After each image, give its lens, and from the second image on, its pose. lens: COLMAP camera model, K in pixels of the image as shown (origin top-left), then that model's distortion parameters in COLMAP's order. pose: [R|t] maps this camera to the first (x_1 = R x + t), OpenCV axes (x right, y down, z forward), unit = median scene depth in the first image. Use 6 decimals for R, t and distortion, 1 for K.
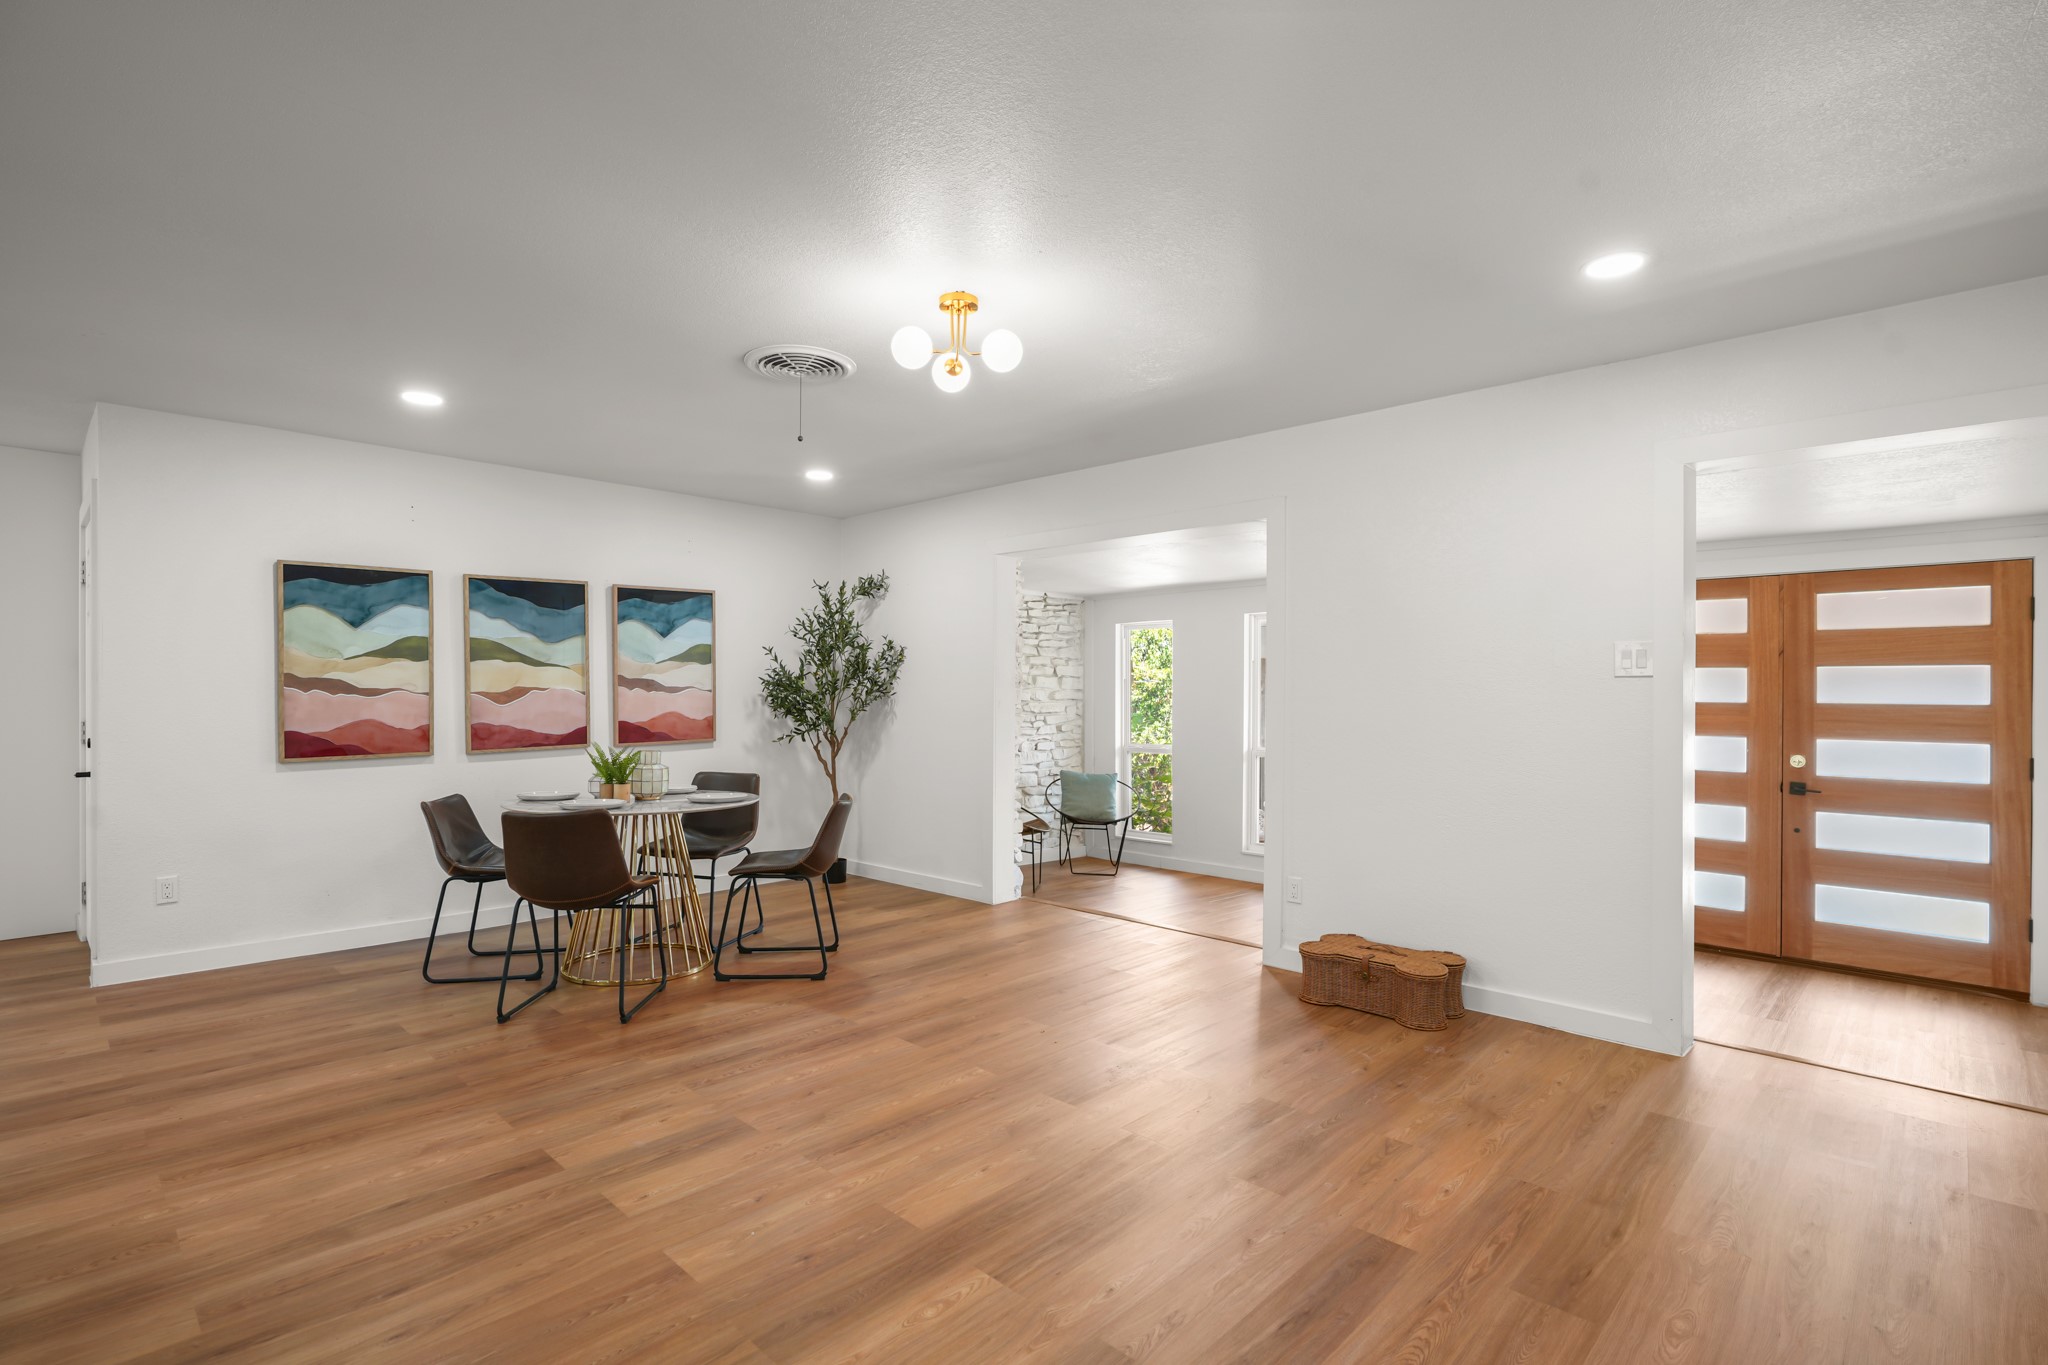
lens RADIAL K [[982.1, 0, 1022.0], [0, 982.1, 702.4], [0, 0, 1]] dist [-0.000979, -0.000547]
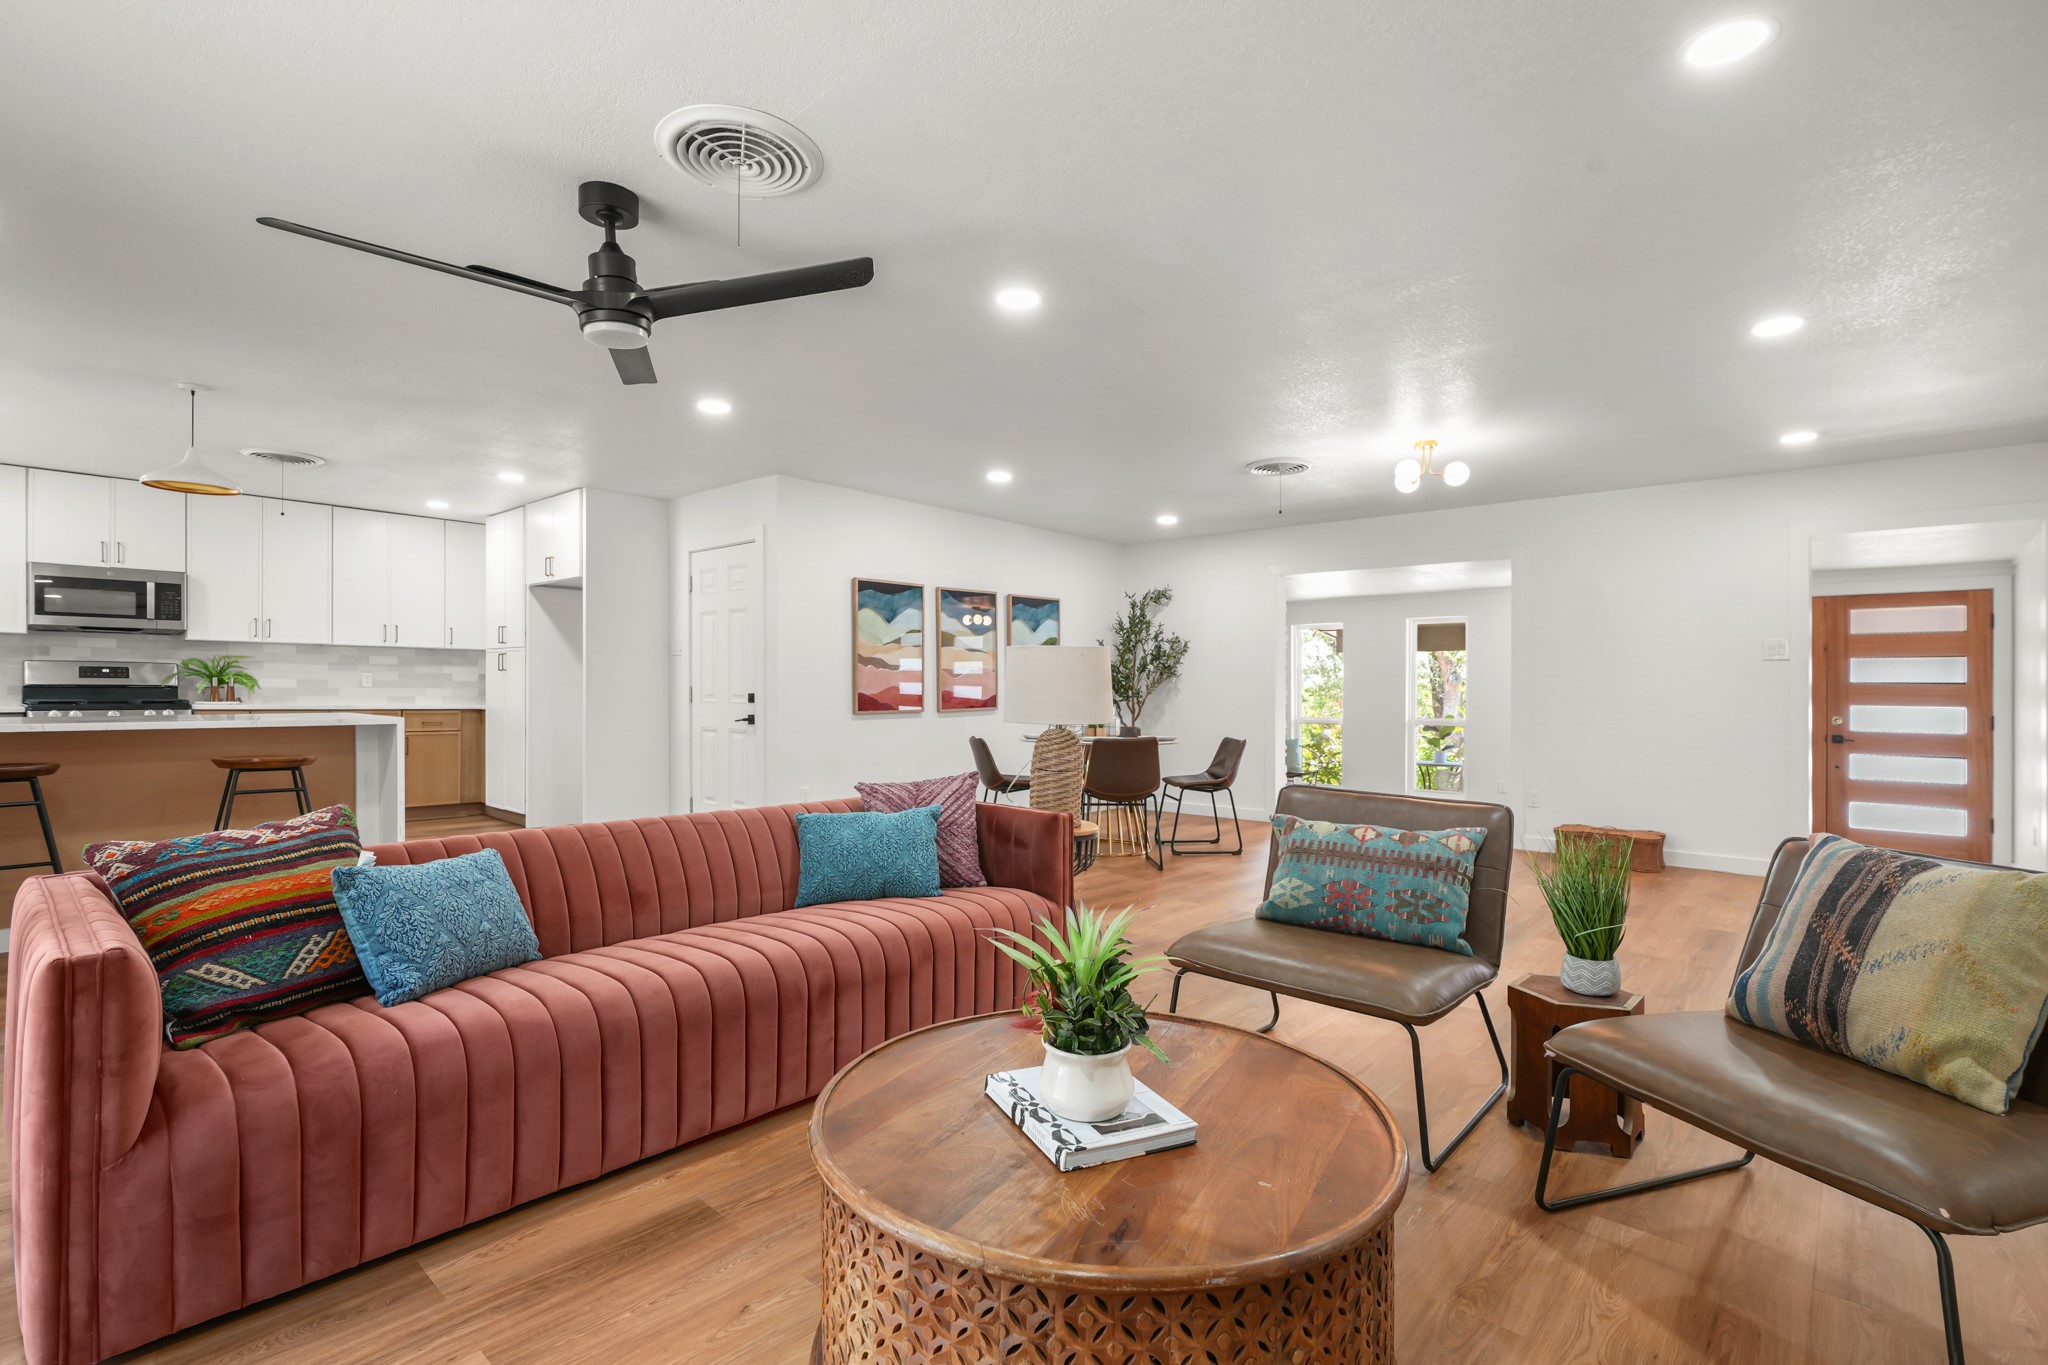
lens RADIAL K [[948.0, 0, 1024.6], [0, 948.0, 699.6], [0, 0, 1]] dist [0.001043, 0.000437]
pose [[0.999172, 0.005796, 0.040269, -0.466620], [-0.005739, 0.999982, -0.001521, 0.033594], [-0.040277, 0.001289, 0.999188, -0.365724]]
